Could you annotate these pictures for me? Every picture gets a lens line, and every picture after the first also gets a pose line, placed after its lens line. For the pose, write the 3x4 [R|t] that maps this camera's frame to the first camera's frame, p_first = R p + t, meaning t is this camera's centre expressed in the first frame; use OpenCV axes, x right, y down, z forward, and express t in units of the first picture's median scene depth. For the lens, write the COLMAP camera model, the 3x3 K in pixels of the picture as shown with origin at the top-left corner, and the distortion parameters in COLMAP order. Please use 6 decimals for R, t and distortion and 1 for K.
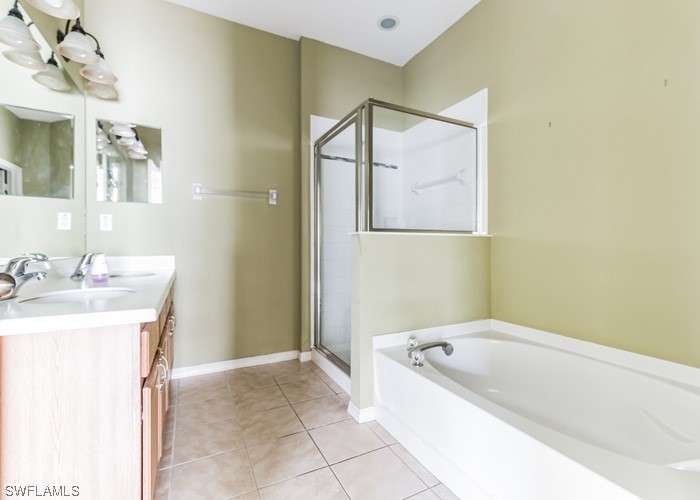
lens RADIAL K [[322.9, 0, 343.8], [0, 322.9, 246.3], [0, 0, 1]] dist [0.008154, 0.000085]
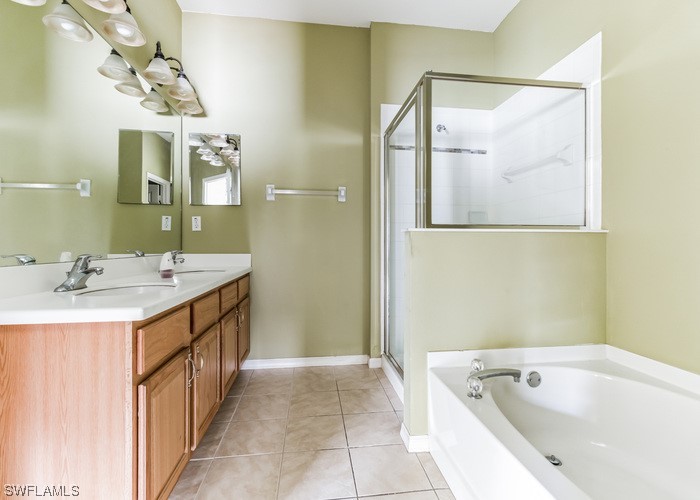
lens RADIAL K [[322.9, 0, 350.8], [0, 322.9, 243.6], [0, 0, 1]] dist [0.008154, 0.000085]
pose [[0.943641, 0.000609, -0.330969, 0.155941], [-0.001534, 0.999996, -0.002533, -0.002351], [0.330966, 0.002898, 0.943638, 0.116052]]
